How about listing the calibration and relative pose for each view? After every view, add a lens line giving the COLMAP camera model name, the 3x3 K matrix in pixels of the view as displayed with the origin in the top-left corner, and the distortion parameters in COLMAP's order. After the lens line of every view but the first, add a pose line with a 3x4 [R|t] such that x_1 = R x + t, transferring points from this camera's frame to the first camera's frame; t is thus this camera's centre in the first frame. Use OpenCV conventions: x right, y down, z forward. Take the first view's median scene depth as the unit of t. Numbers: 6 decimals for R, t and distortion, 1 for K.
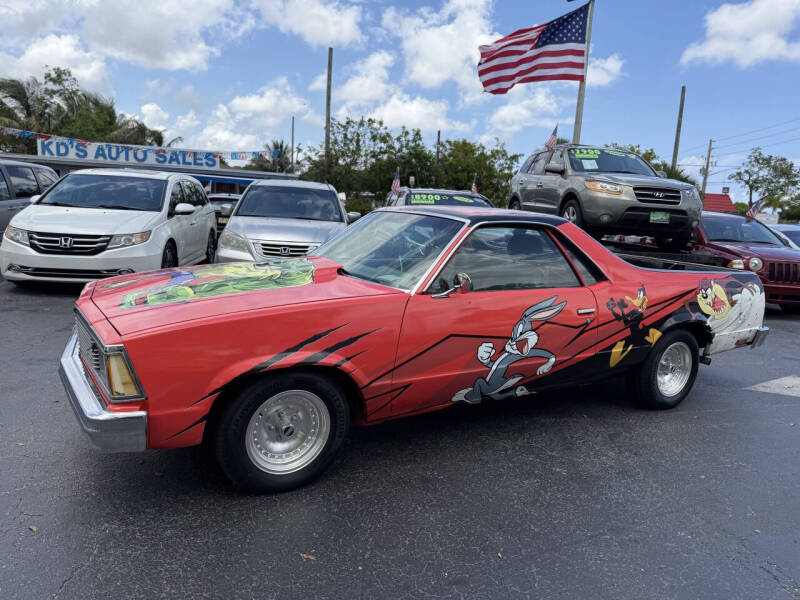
lens RADIAL K [[565.0, 0, 400.2], [0, 565.0, 303.7], [0, 0, 1]] dist [0.054634, -0.064953]
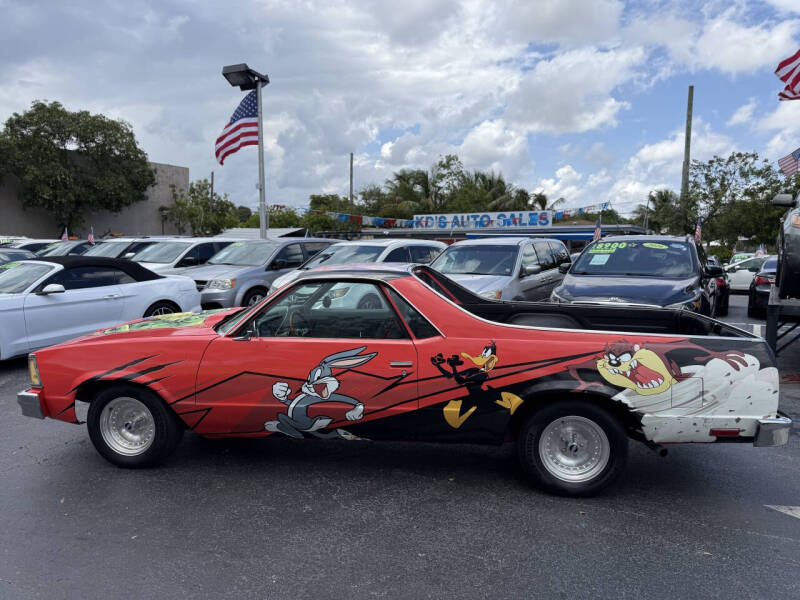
lens RADIAL K [[565.0, 0, 394.5], [0, 565.0, 302.8], [0, 0, 1]] dist [0.054634, -0.064953]
pose [[0.771691, 0.007406, -0.635954, 0.786713], [-0.067874, 0.995181, -0.070772, -0.019277], [0.632365, 0.097779, 0.768475, 0.179006]]
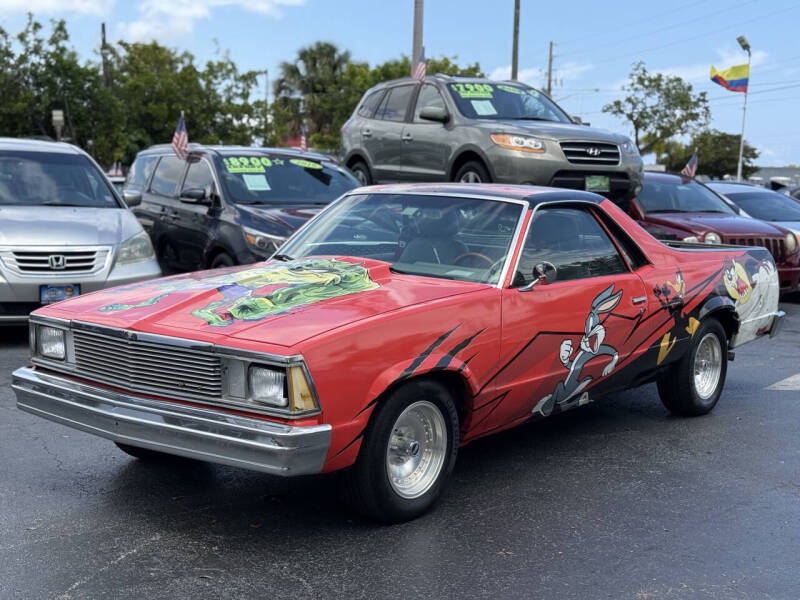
lens RADIAL K [[1124.6, 0, 398.8], [0, 1124.6, 306.0], [0, 0, 1]] dist [0.125939, 0.000000]
pose [[0.933535, -0.074893, 0.350576, -0.518752], [0.089951, 0.995584, -0.026844, 0.029690], [-0.347017, 0.056595, 0.936150, -0.411193]]
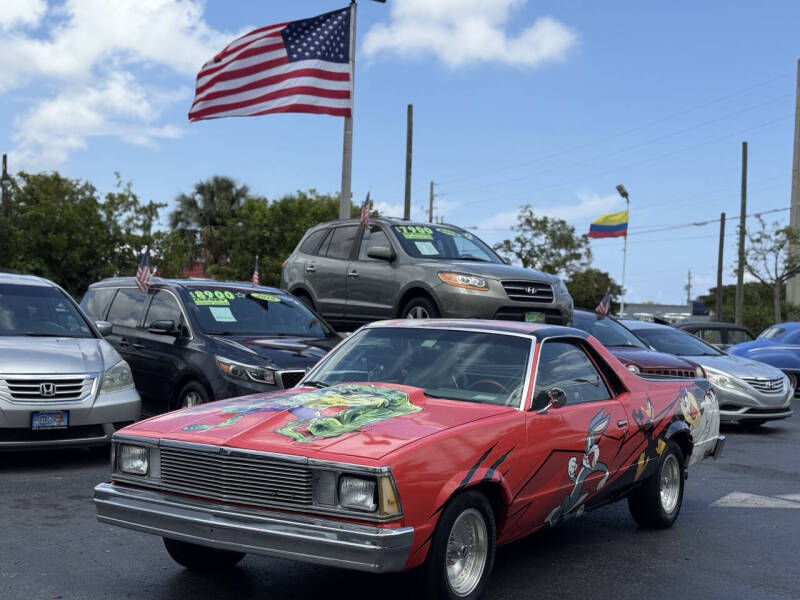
lens RADIAL K [[1124.6, 0, 395.5], [0, 1124.6, 303.7], [0, 0, 1]] dist [0.125939, 0.000000]
pose [[0.889352, -0.022287, 0.456679, -0.770844], [0.093115, 0.986708, -0.133181, 0.028417], [-0.447640, 0.160968, 0.879606, -0.500465]]
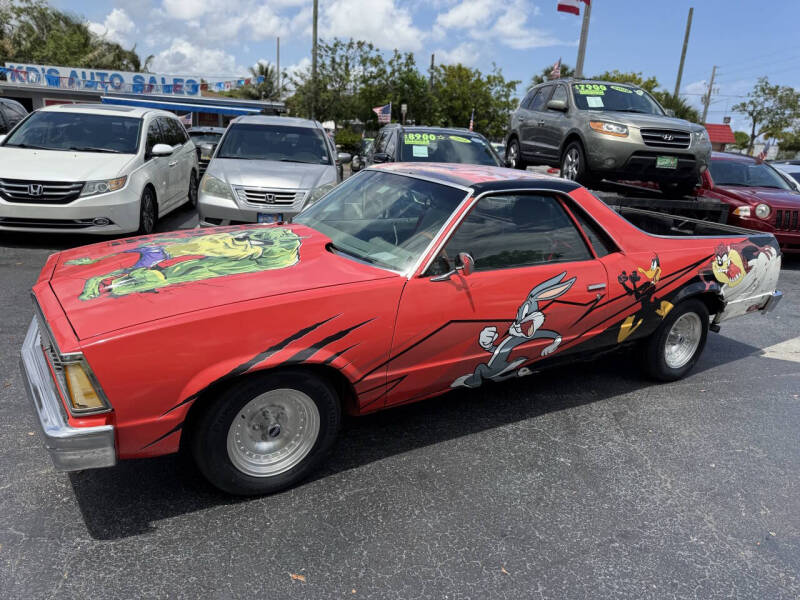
lens RADIAL K [[565.0, 0, 398.8], [0, 565.0, 302.8], [0, 0, 1]] dist [0.054634, -0.064953]
pose [[0.999916, 0.000467, 0.012990, -0.004835], [-0.002017, 0.992820, 0.119598, -0.058701], [-0.012841, -0.119614, 0.992737, 0.069075]]
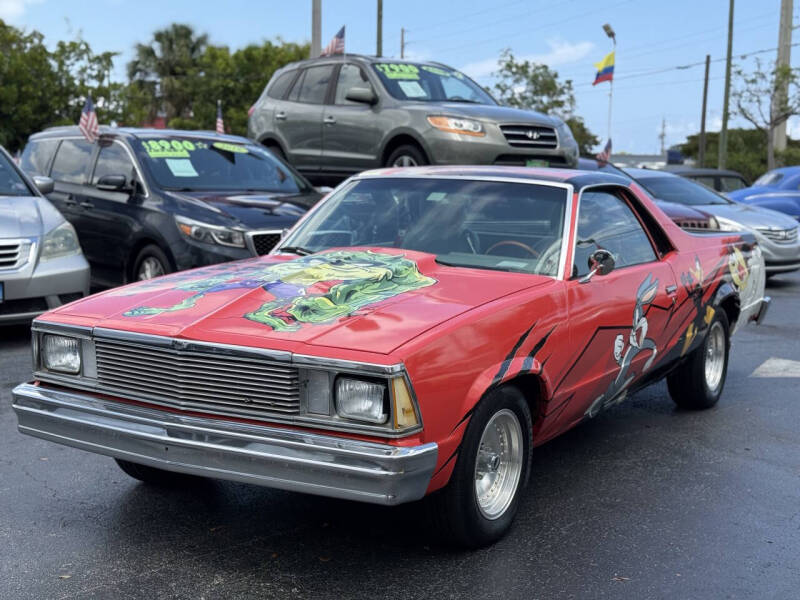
lens RADIAL K [[1124.6, 0, 397.1], [0, 1124.6, 303.1], [0, 0, 1]] dist [0.125939, 0.000000]
pose [[0.875789, -0.097312, 0.472784, -0.655587], [0.112772, 0.993611, -0.004388, -0.003497], [-0.469337, 0.057160, 0.881167, -0.207622]]
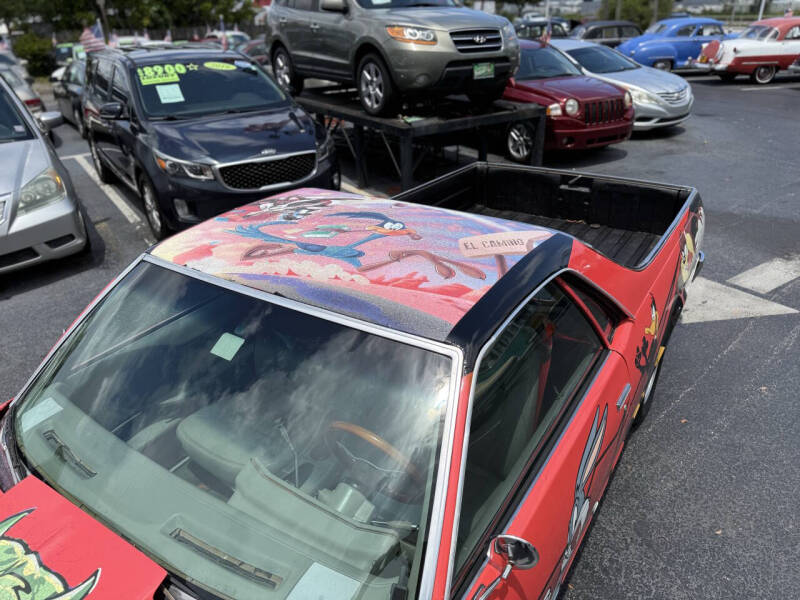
lens RADIAL K [[565.0, 0, 404.4], [0, 565.0, 297.6], [0, 0, 1]] dist [0.054634, -0.064953]
pose [[0.889388, -0.279513, 0.361747, -0.038067], [0.158930, 0.930996, 0.328614, -0.249523], [-0.428637, -0.234773, 0.872440, 0.515161]]
